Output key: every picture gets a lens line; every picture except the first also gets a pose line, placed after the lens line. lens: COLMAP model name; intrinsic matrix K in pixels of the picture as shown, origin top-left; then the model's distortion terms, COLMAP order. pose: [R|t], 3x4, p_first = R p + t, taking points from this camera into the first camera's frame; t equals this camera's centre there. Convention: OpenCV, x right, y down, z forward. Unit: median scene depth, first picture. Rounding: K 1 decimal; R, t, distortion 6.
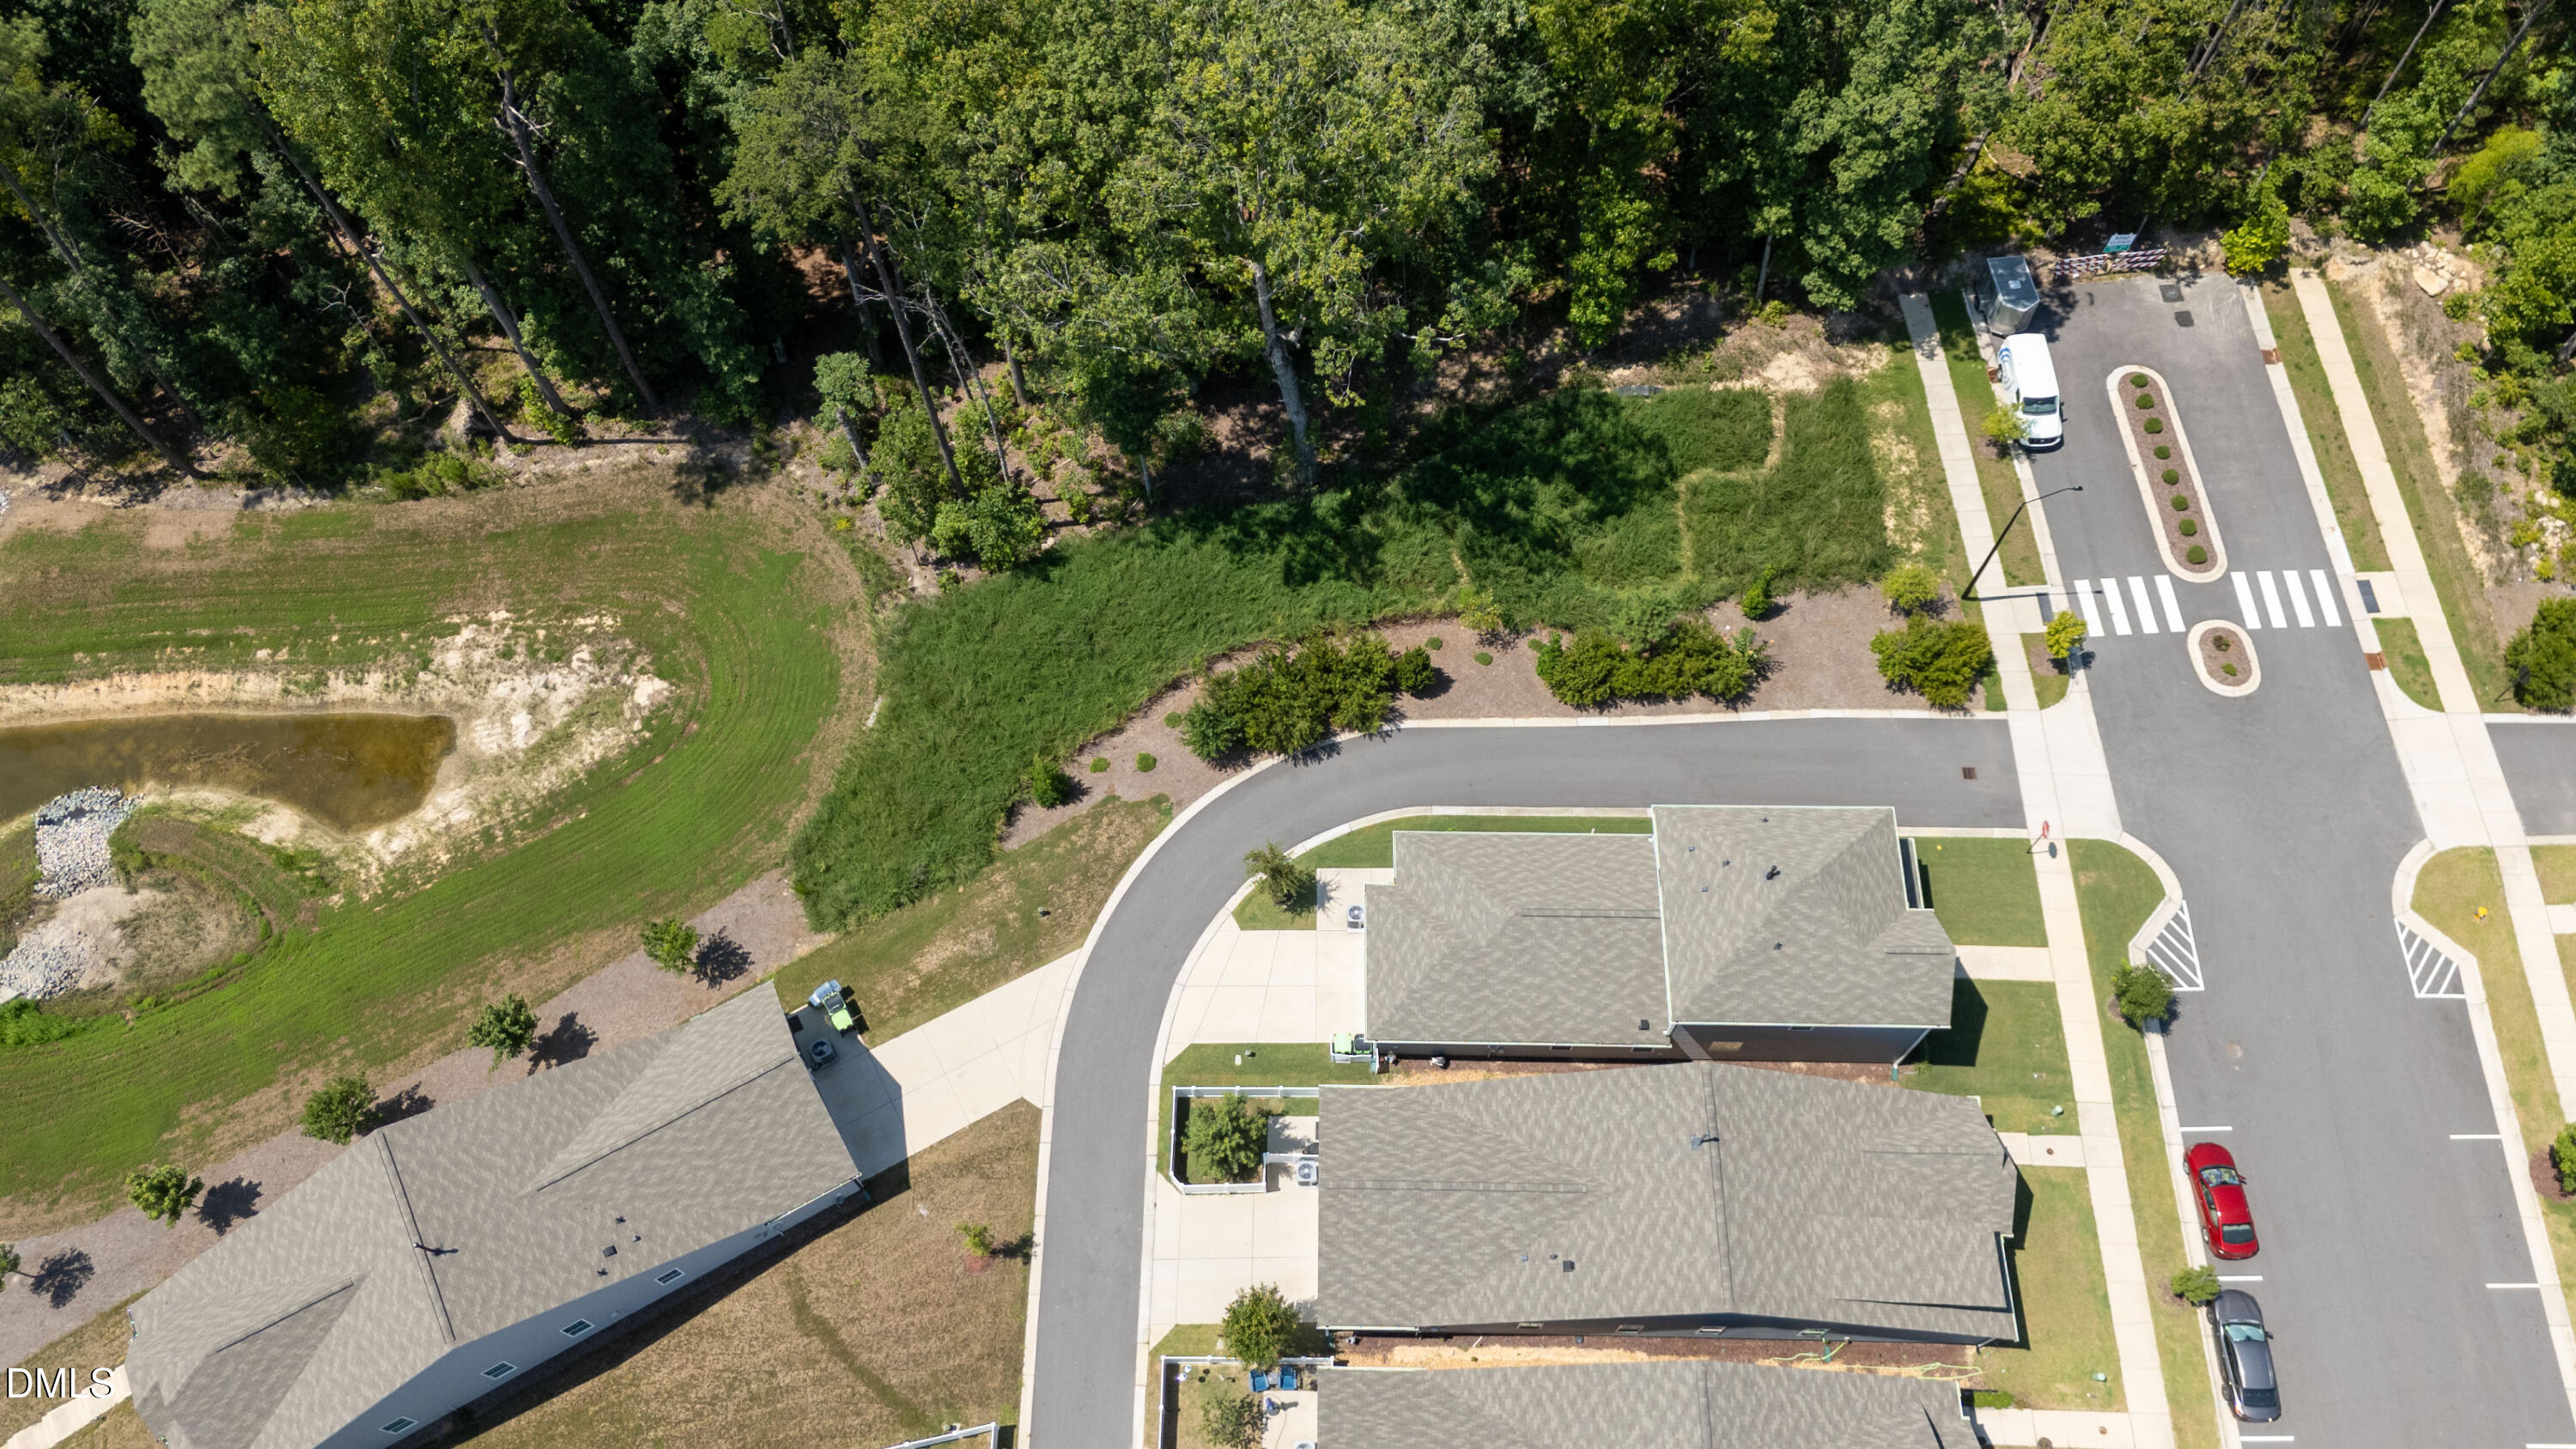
lens RADIAL K [[1896.6, 0, 1278.1], [0, 1896.6, 719.1], [0, 0, 1]] dist [0.071008, -0.076935]
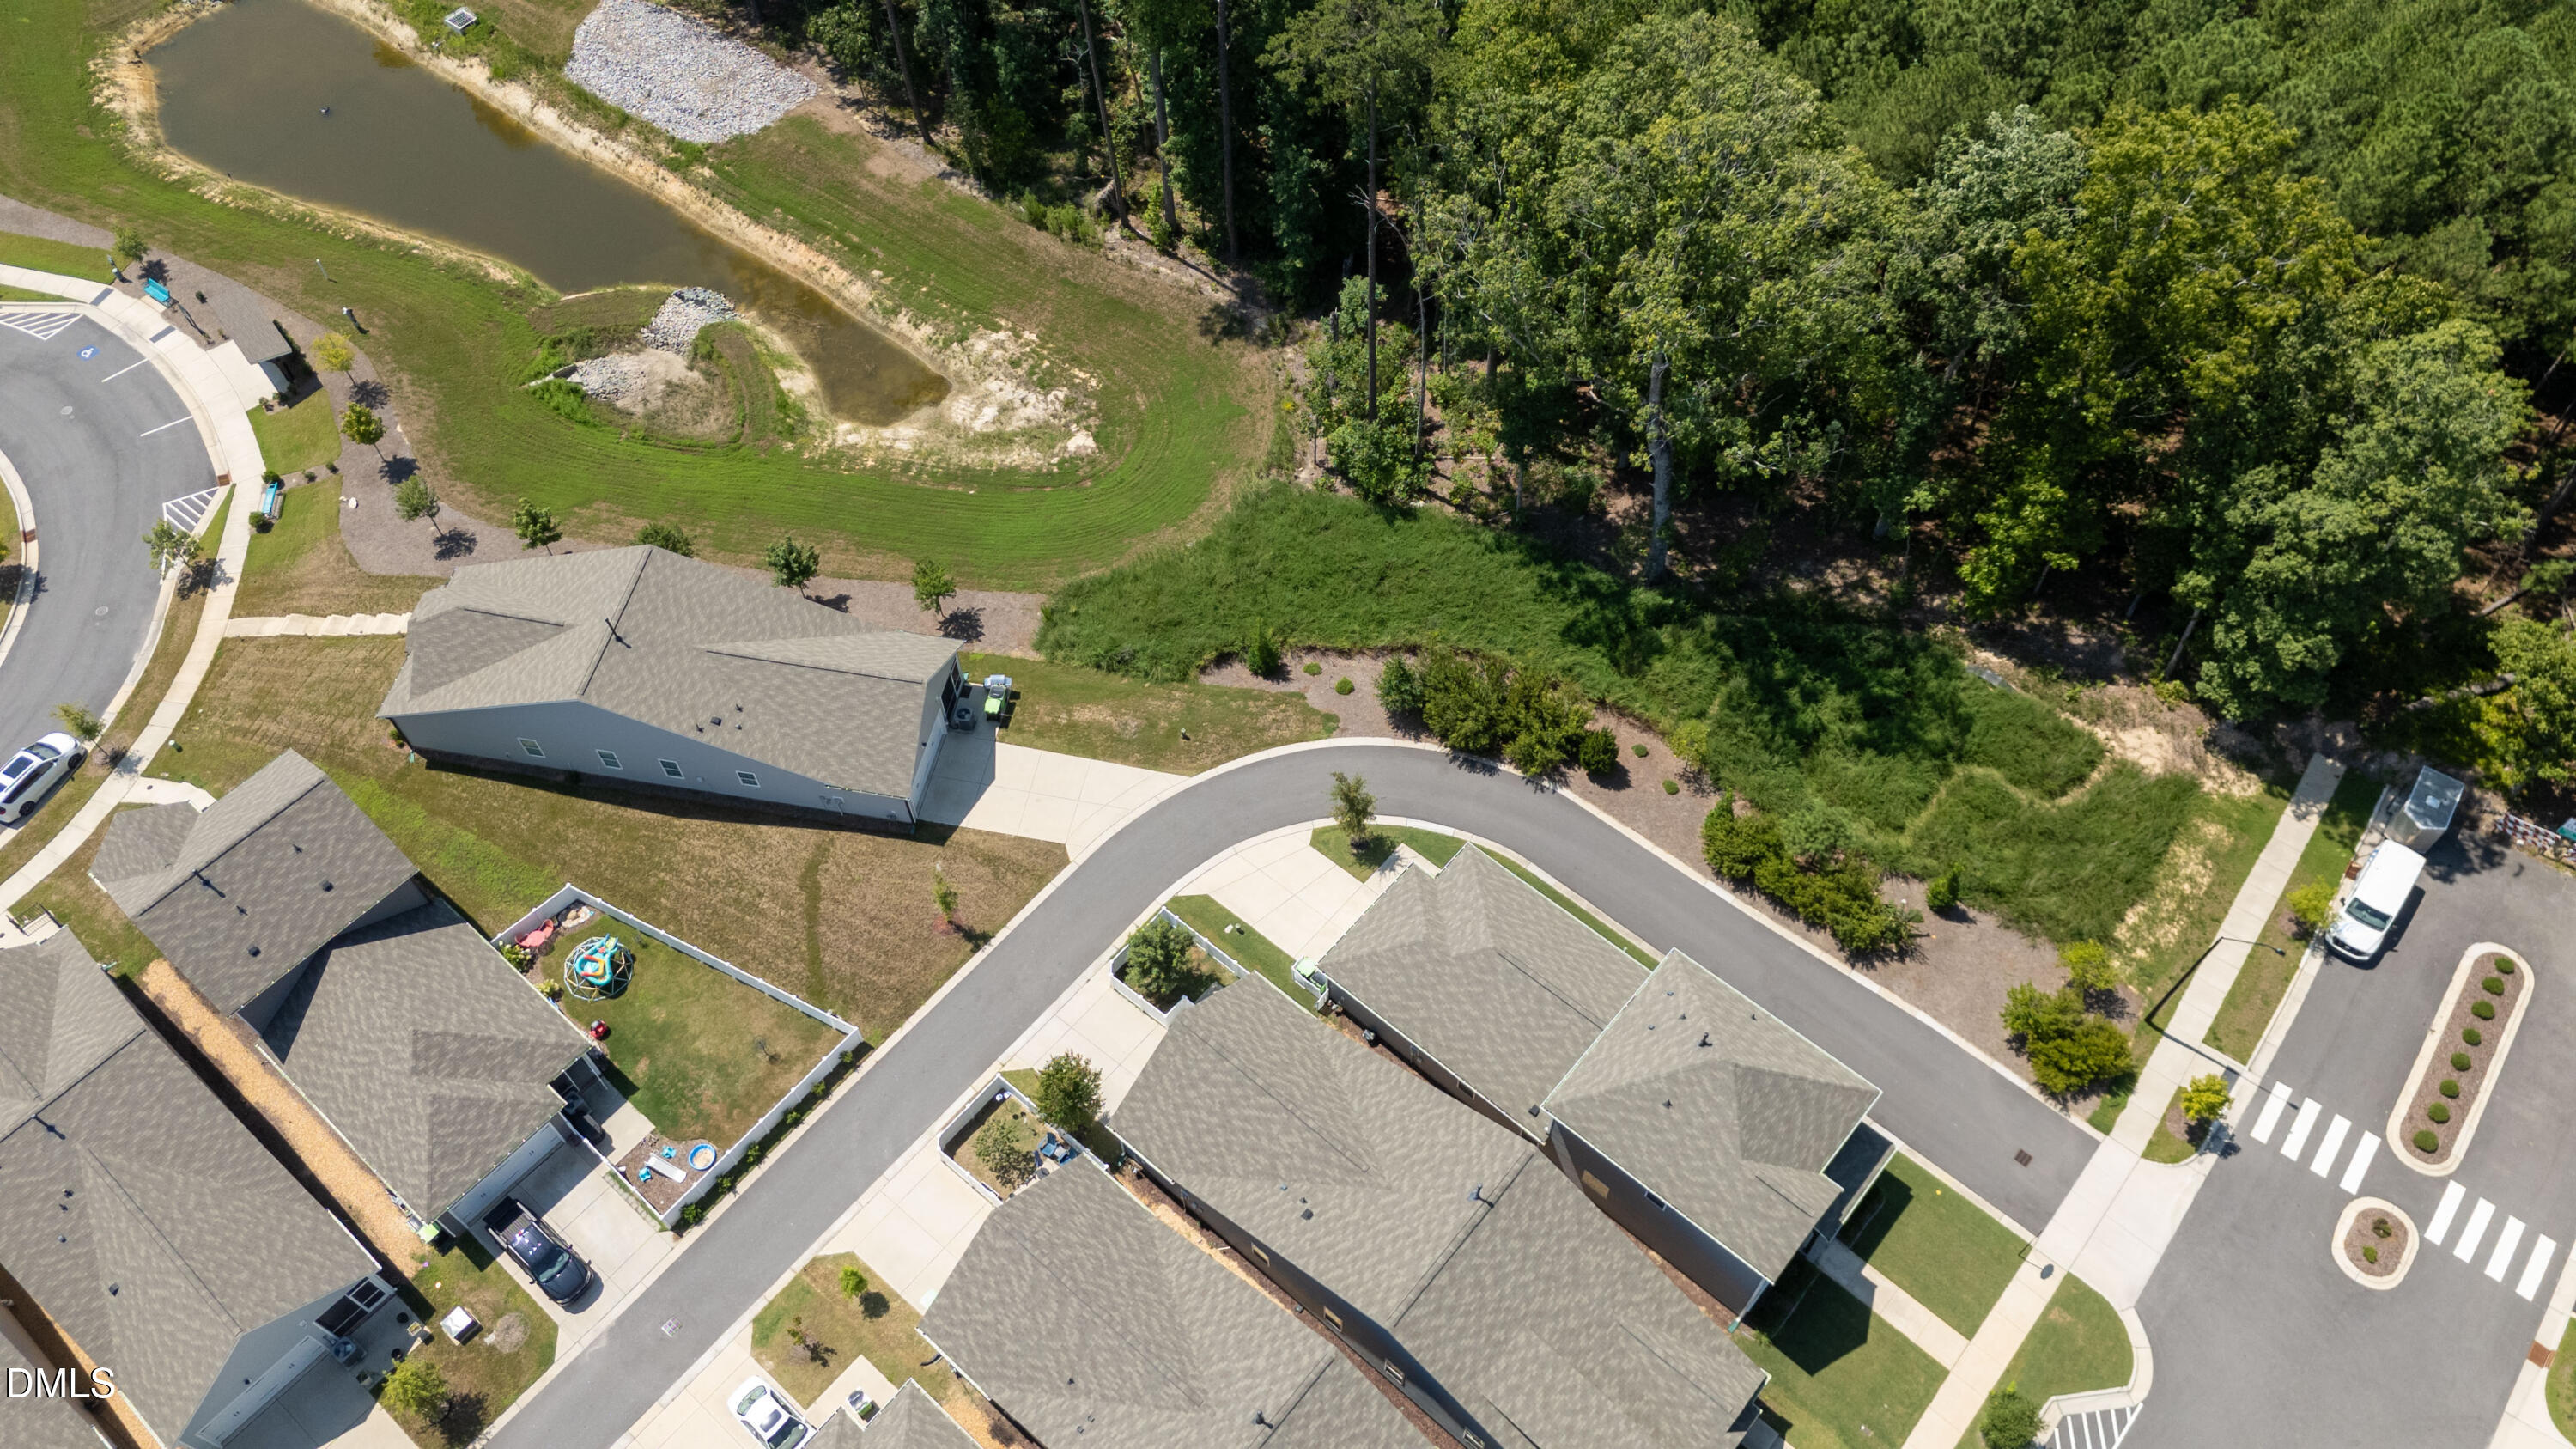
lens RADIAL K [[1896.6, 0, 1278.1], [0, 1896.6, 719.1], [0, 0, 1]] dist [0.071008, -0.076935]
pose [[0.766522, 0.533566, -0.357422, 0.286742], [-0.569576, 0.821921, 0.005473, 0.051561], [0.296693, 0.199384, 0.933927, -0.027182]]
